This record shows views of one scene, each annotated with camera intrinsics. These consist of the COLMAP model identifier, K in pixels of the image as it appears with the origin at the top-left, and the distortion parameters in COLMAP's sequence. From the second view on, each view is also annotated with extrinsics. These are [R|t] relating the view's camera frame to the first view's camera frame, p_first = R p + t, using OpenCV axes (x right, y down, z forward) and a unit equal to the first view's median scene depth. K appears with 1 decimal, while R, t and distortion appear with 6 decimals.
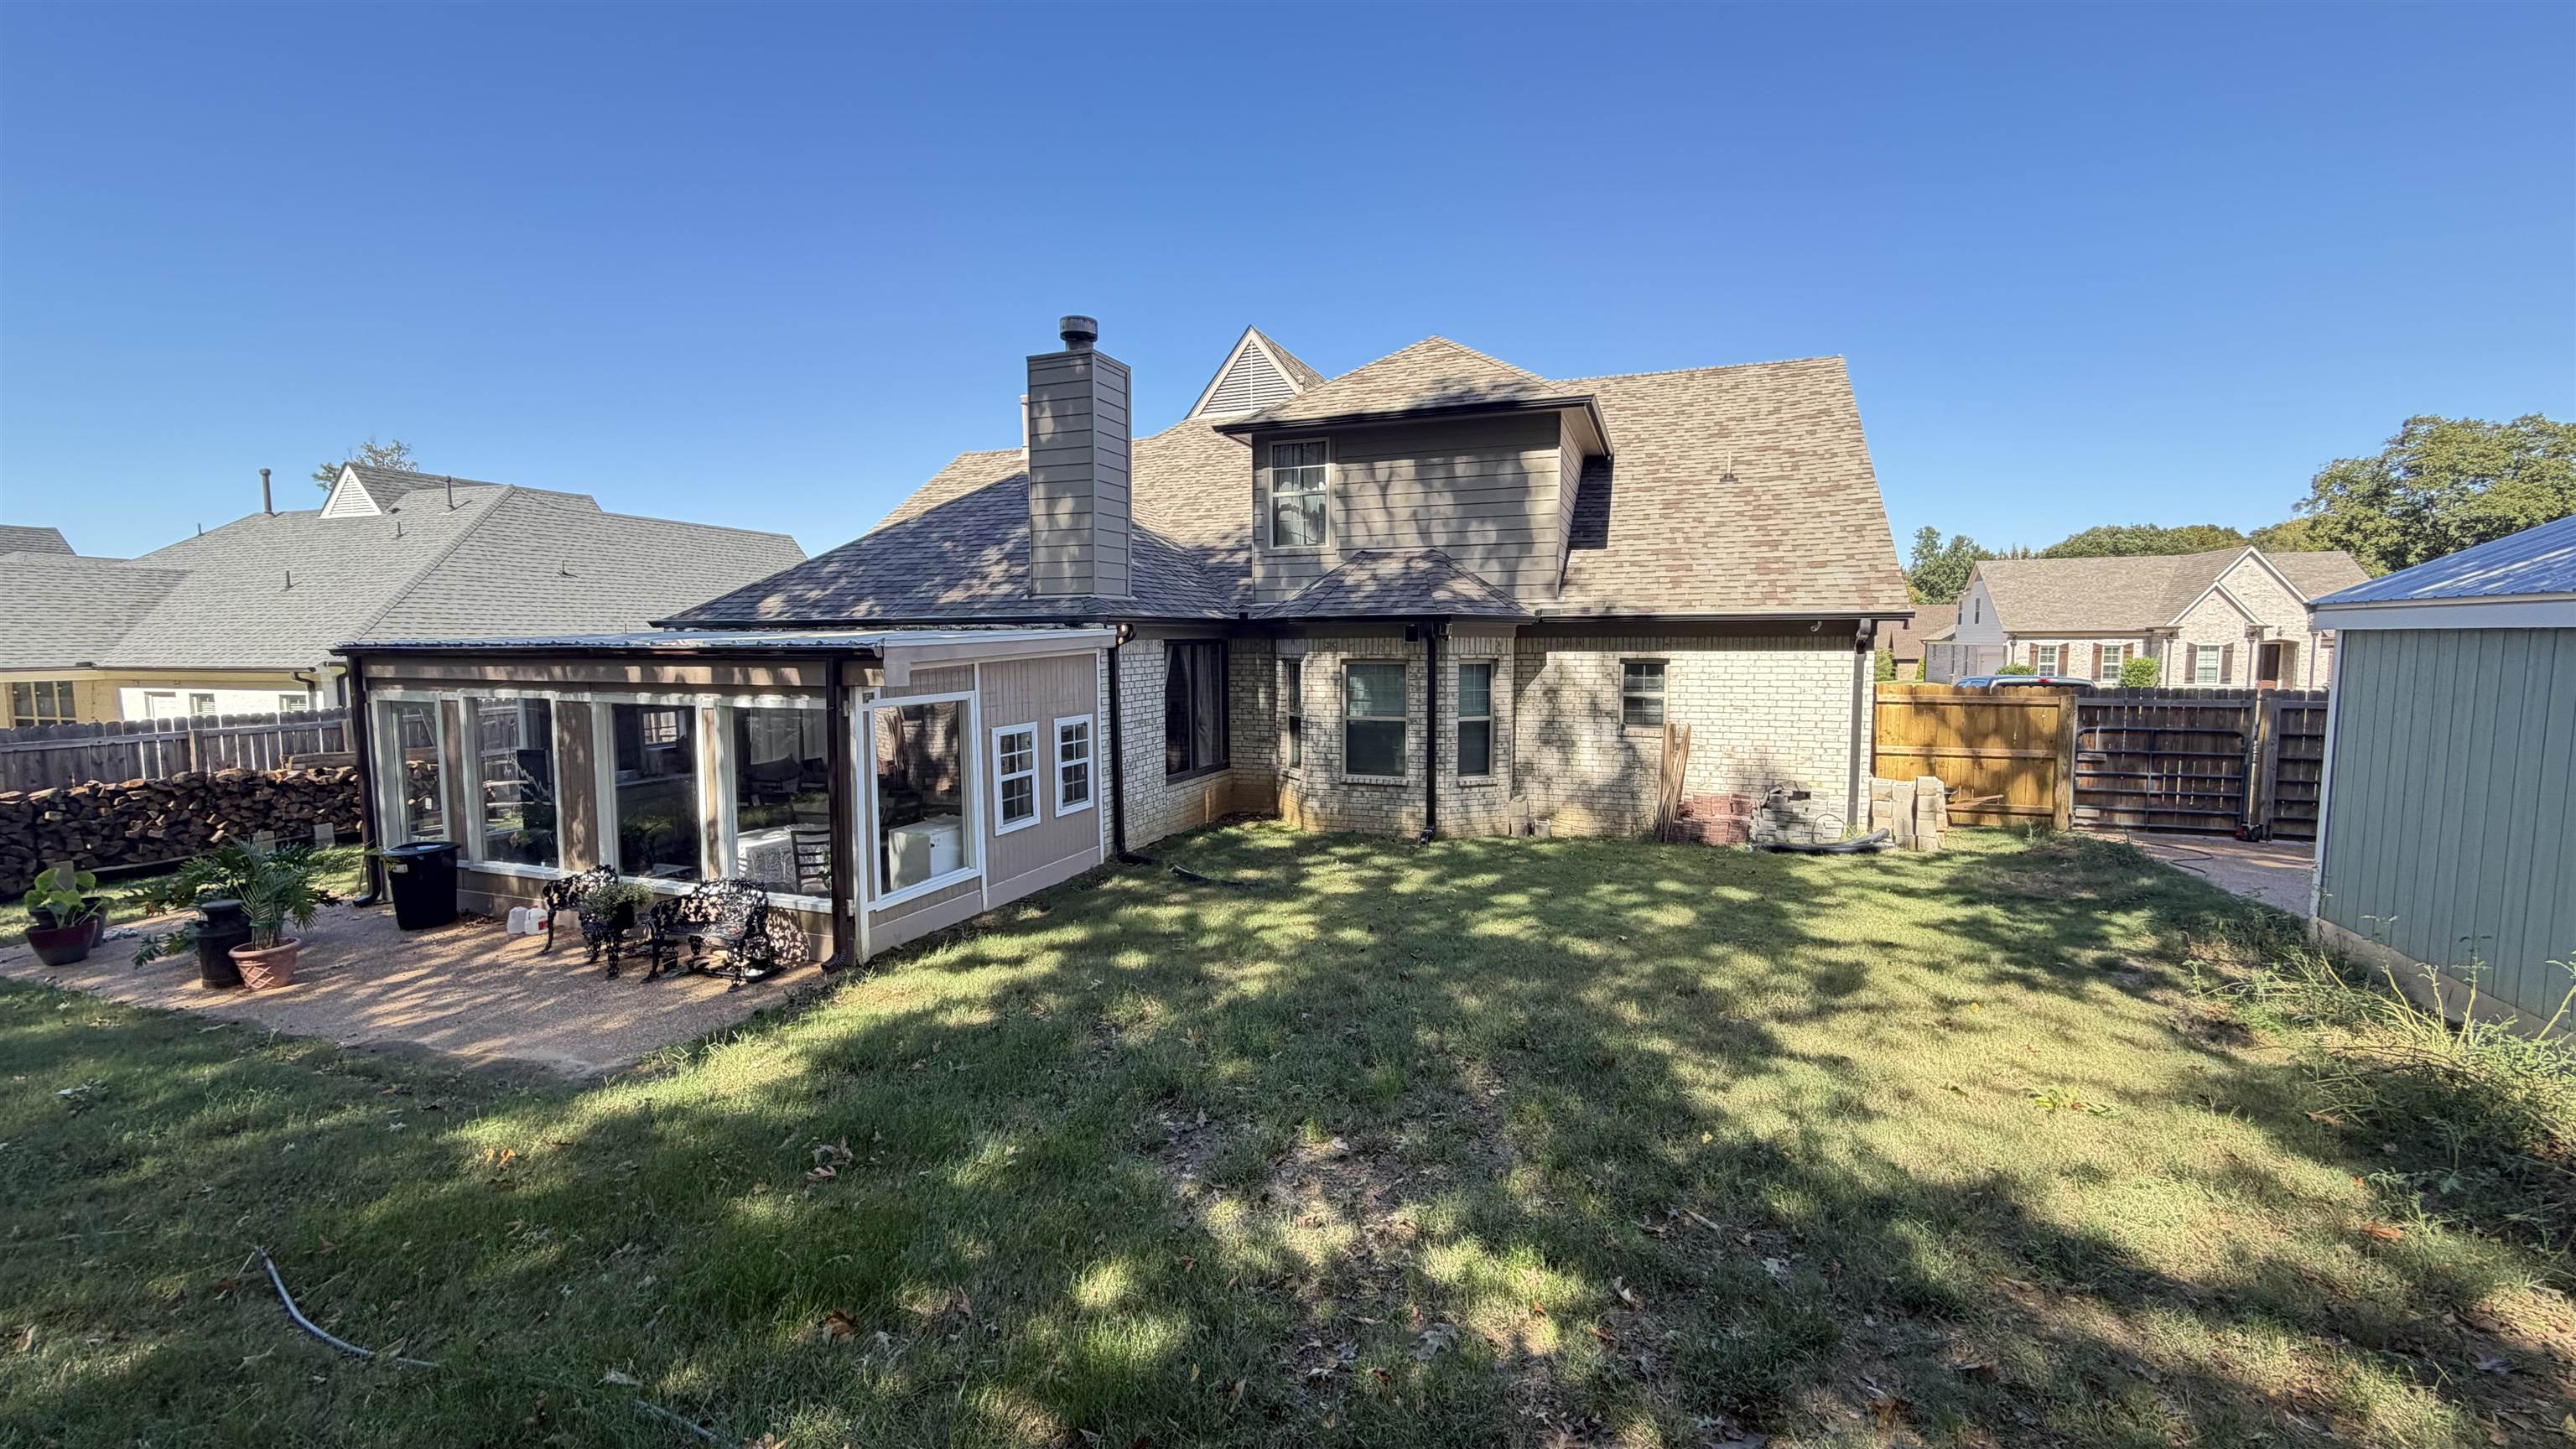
lens RADIAL K [[1028.2, 0, 1281.7], [0, 1028.2, 724.9], [0, 0, 1]] dist [-0.000013, -0.000047]
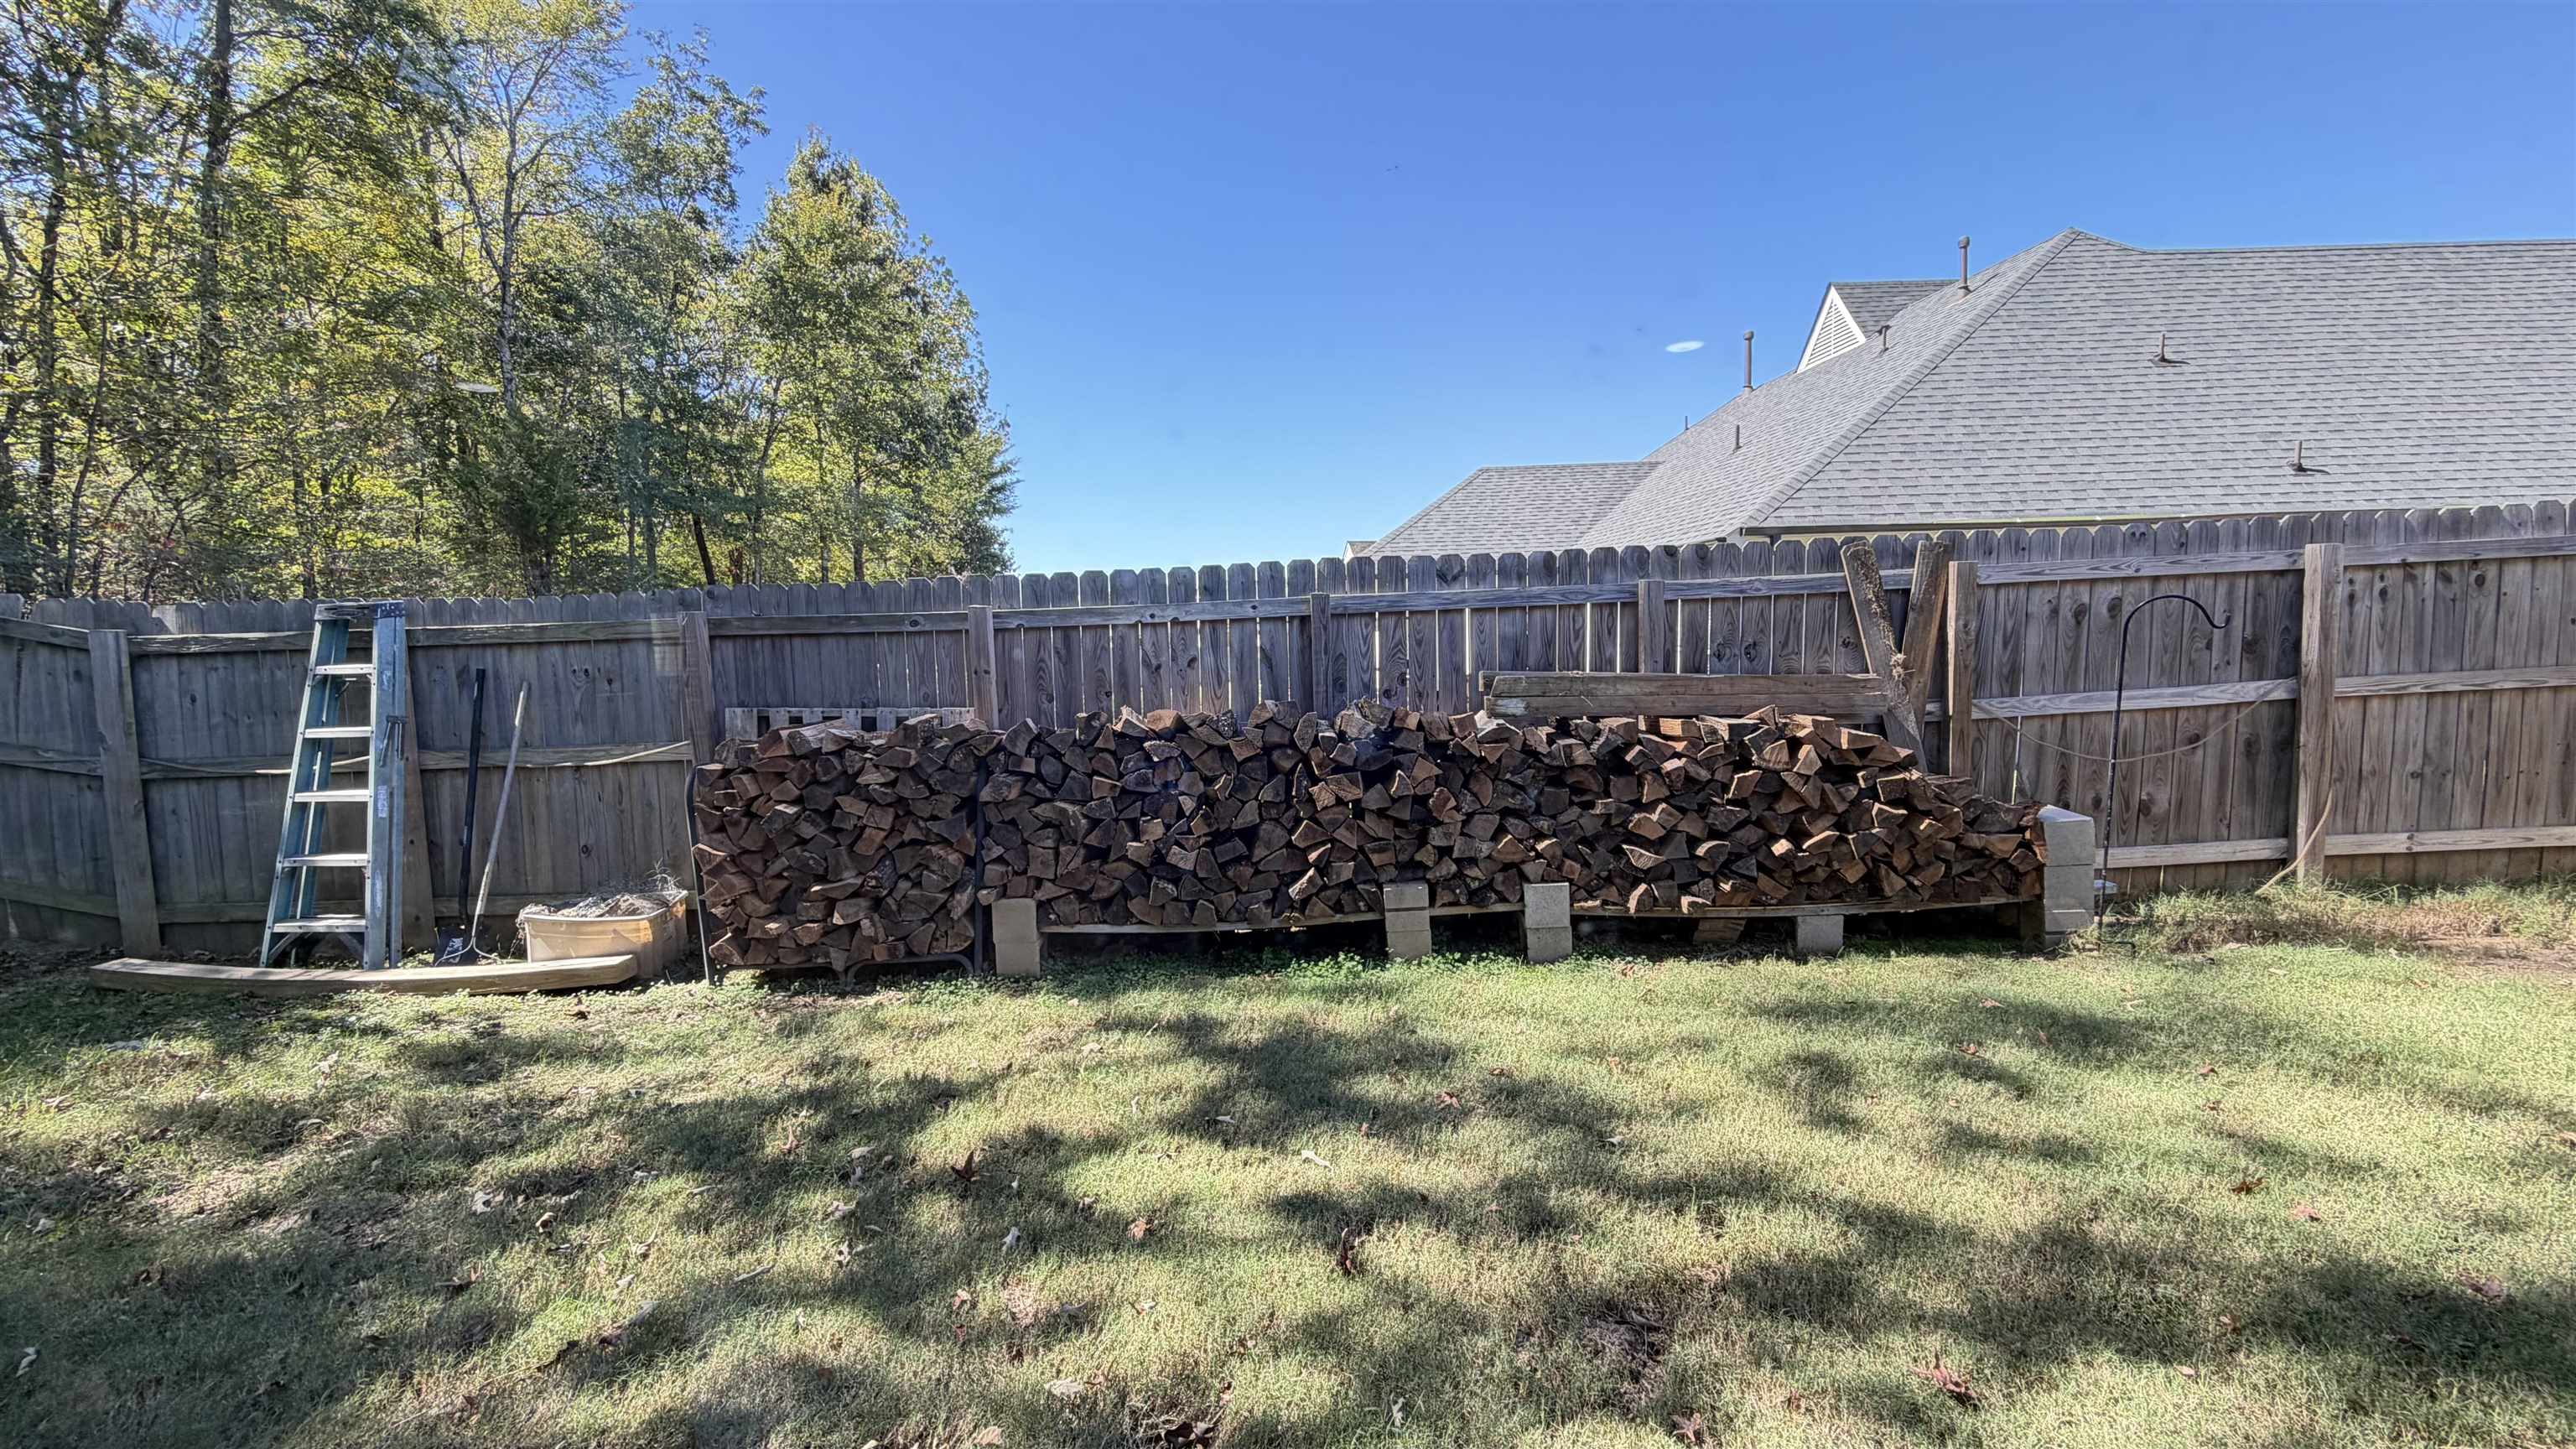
lens RADIAL K [[1028.2, 0, 1281.7], [0, 1028.2, 724.9], [0, 0, 1]] dist [-0.000013, -0.000047]
pose [[0.321680, 0.090176, -0.942545, -0.667071], [-0.047245, 0.995743, 0.079142, 0.023521], [0.945669, 0.019072, 0.324571, 0.830567]]
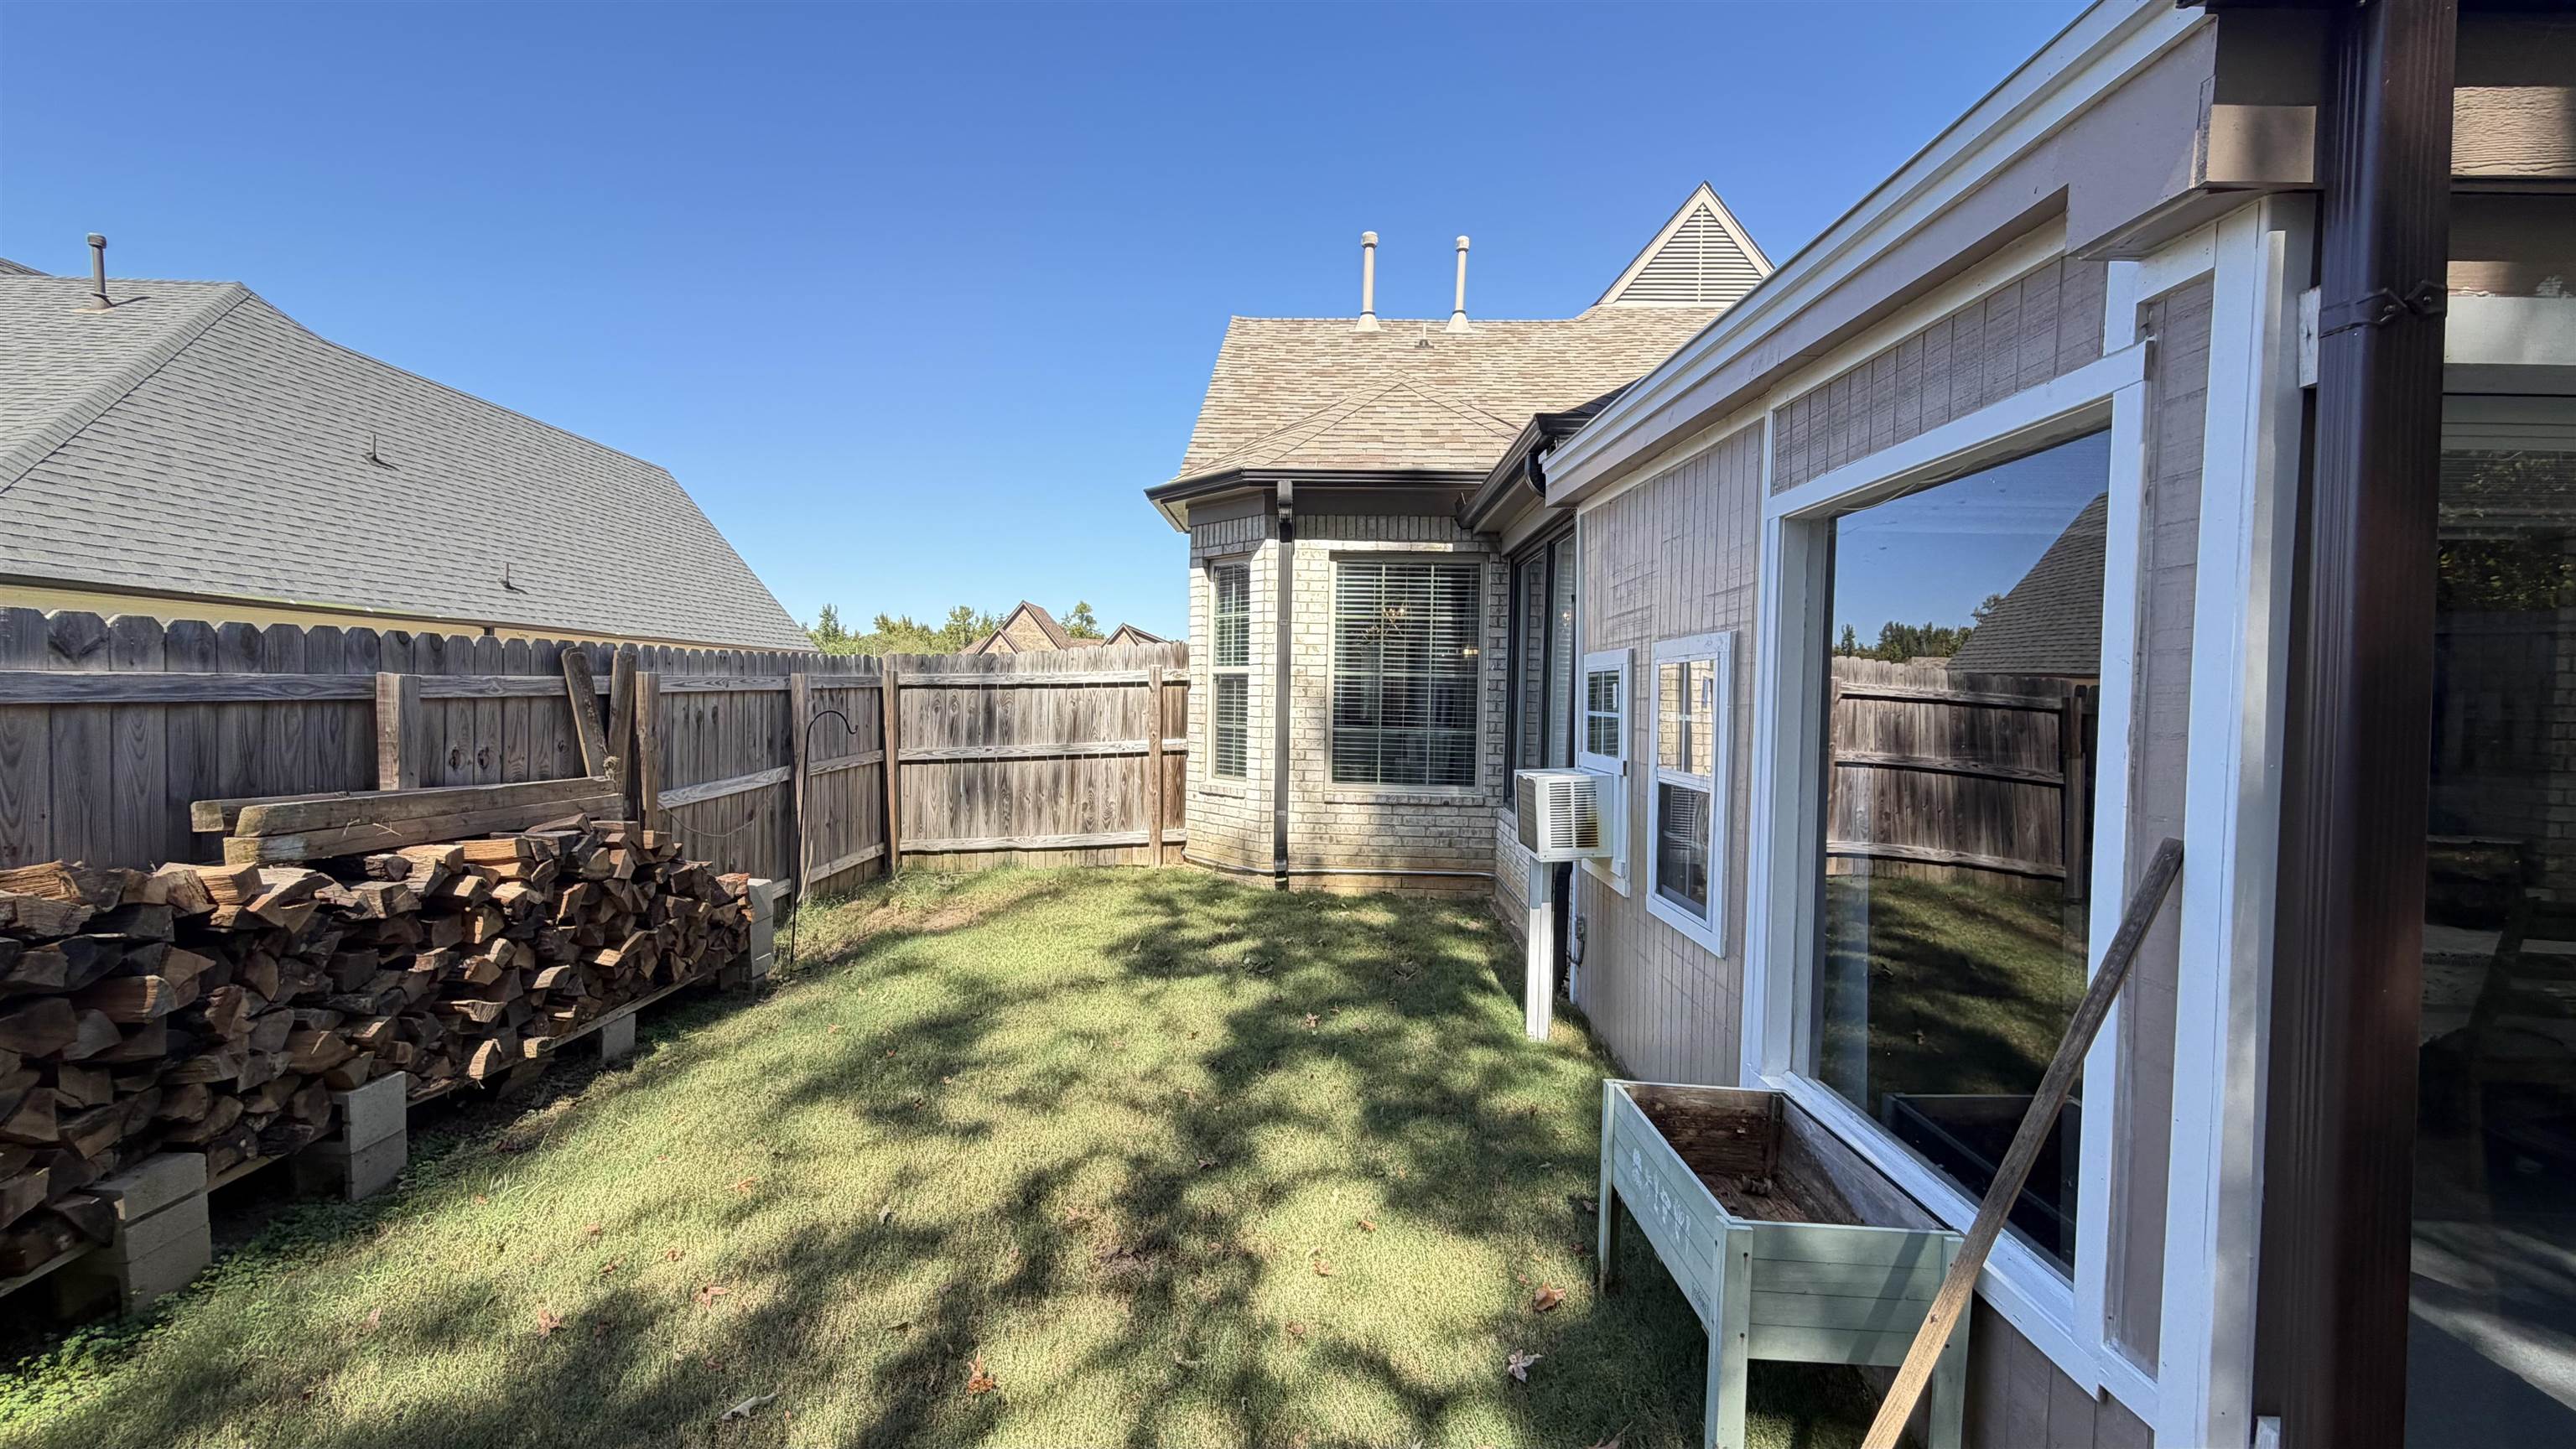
lens RADIAL K [[1028.2, 0, 1281.7], [0, 1028.2, 724.9], [0, 0, 1]] dist [-0.000013, -0.000047]
pose [[0.947640, 0.016451, 0.318916, -0.828308], [-0.000581, 0.998759, -0.049796, 0.024263], [-0.319339, 0.047003, 0.946474, 0.712826]]
